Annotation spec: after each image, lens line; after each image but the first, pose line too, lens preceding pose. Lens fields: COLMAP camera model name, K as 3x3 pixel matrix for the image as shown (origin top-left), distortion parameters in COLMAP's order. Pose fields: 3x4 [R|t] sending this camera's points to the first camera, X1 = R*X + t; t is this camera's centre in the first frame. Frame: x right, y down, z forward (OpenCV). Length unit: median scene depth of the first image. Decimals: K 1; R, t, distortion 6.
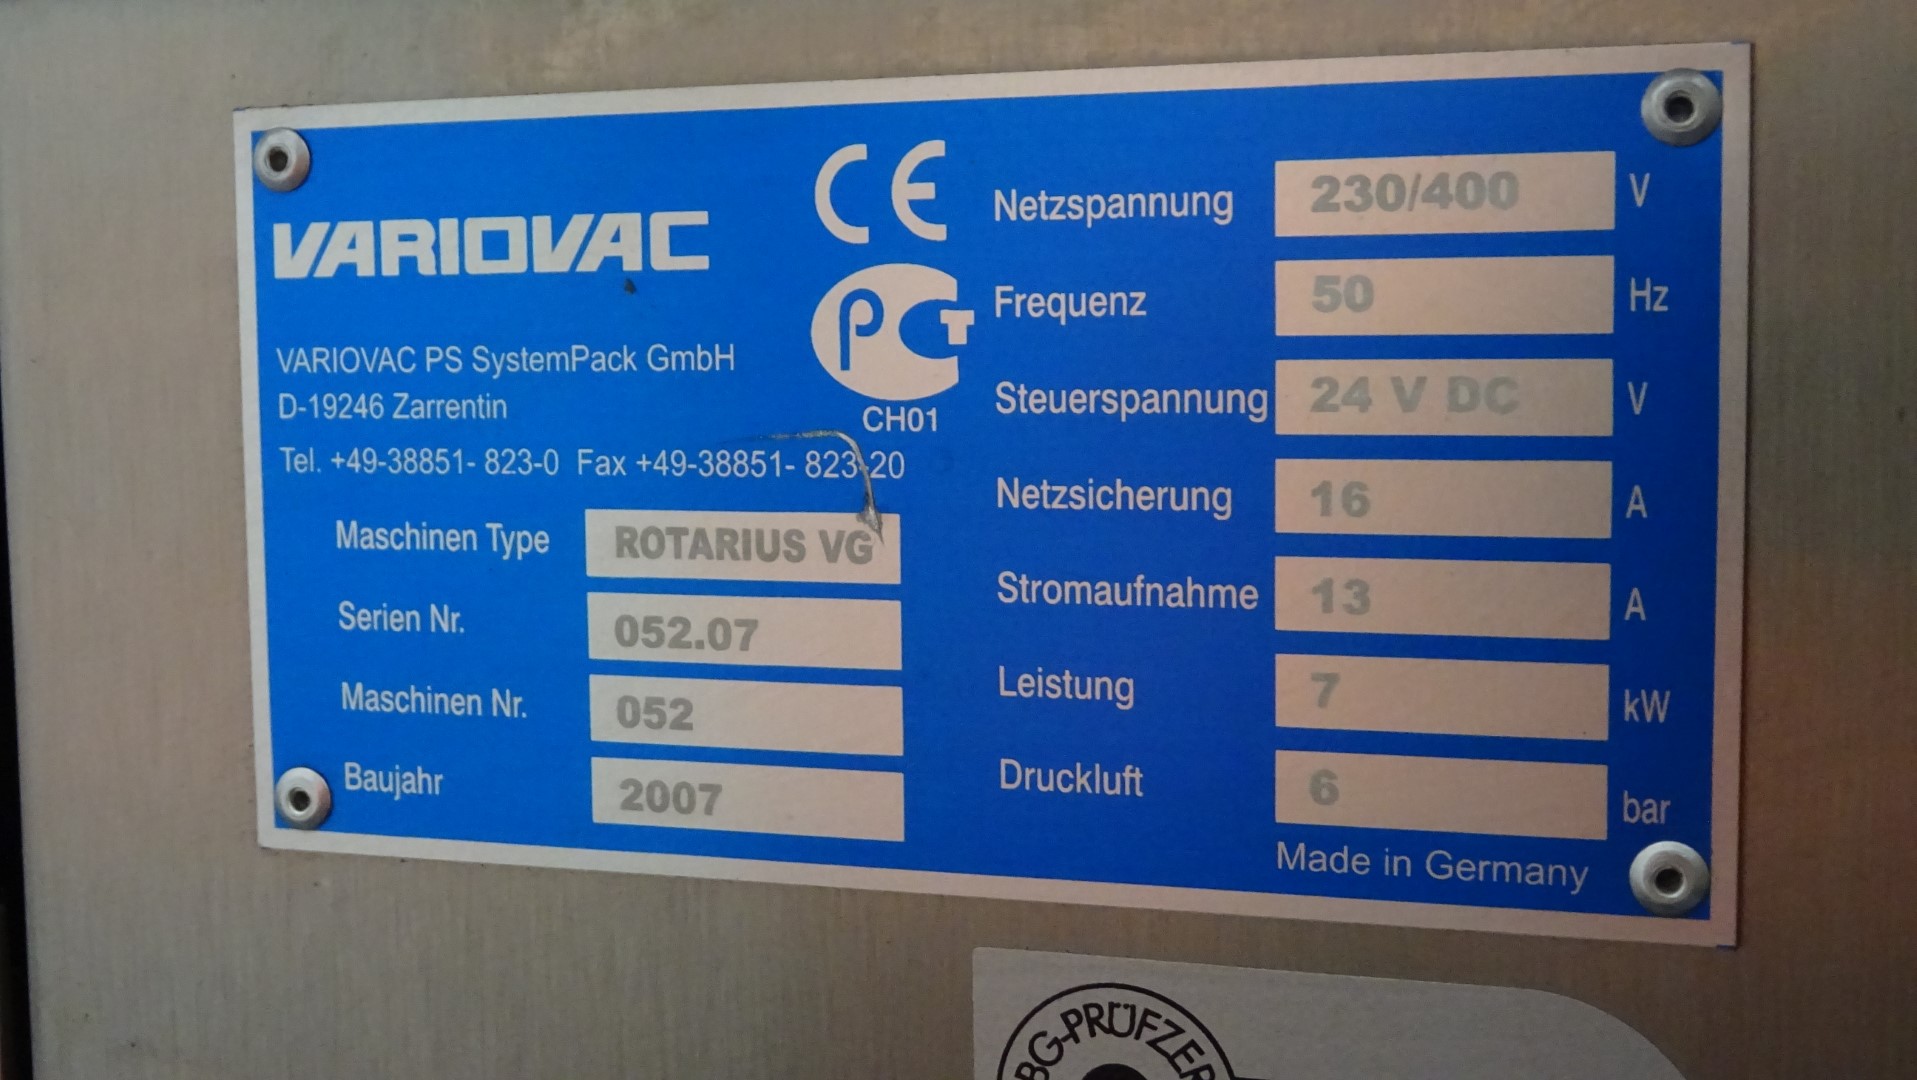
lens RADIAL K [[2608.3, 0, 958.1], [0, 2608.3, 540.4], [0, 0, 1]] dist [0.003251, 0.000000]
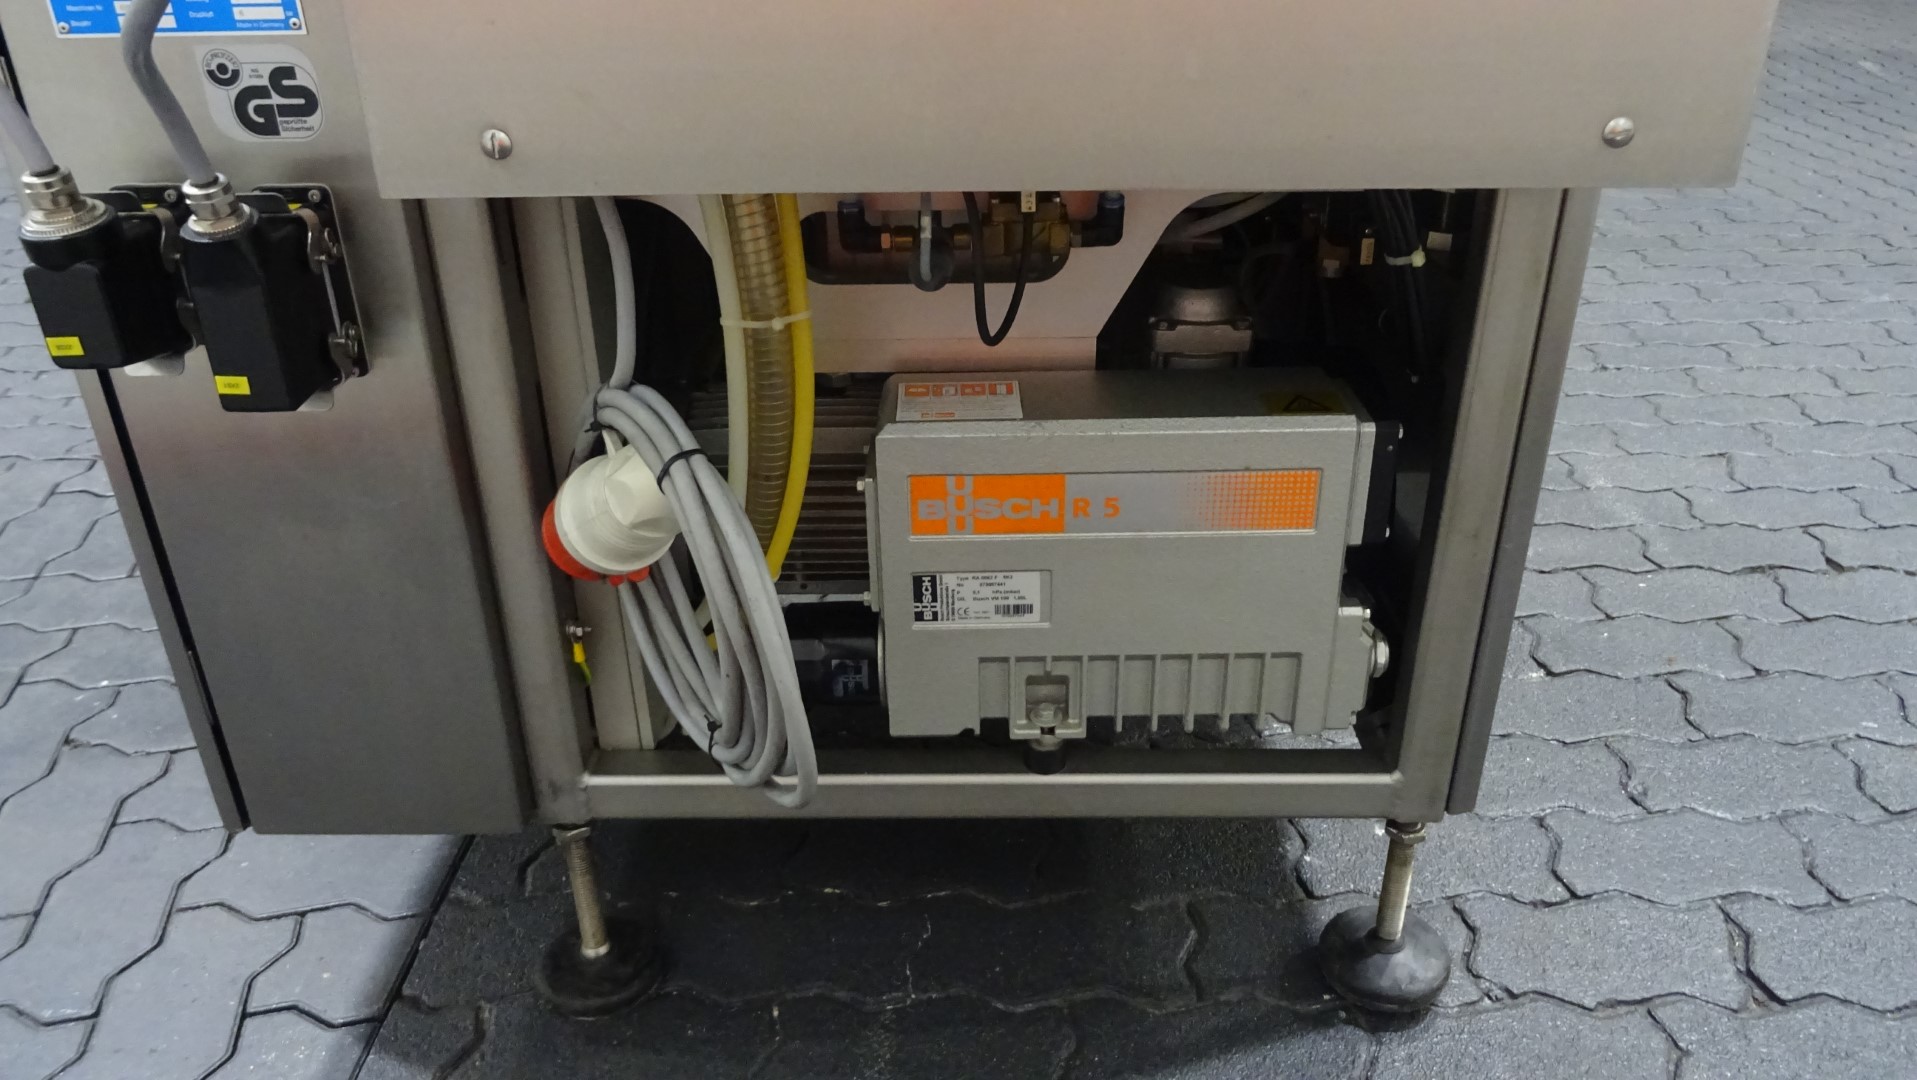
lens RADIAL K [[1356.1, 0, 959.2], [0, 1356.1, 537.9], [0, 0, 1]] dist [-0.006175, 0.006632]
pose [[0.948384, -0.150014, 0.279398, 0.683545], [0.034152, 0.924229, 0.380309, 0.079461], [-0.315279, -0.351137, 0.881647, -2.934547]]
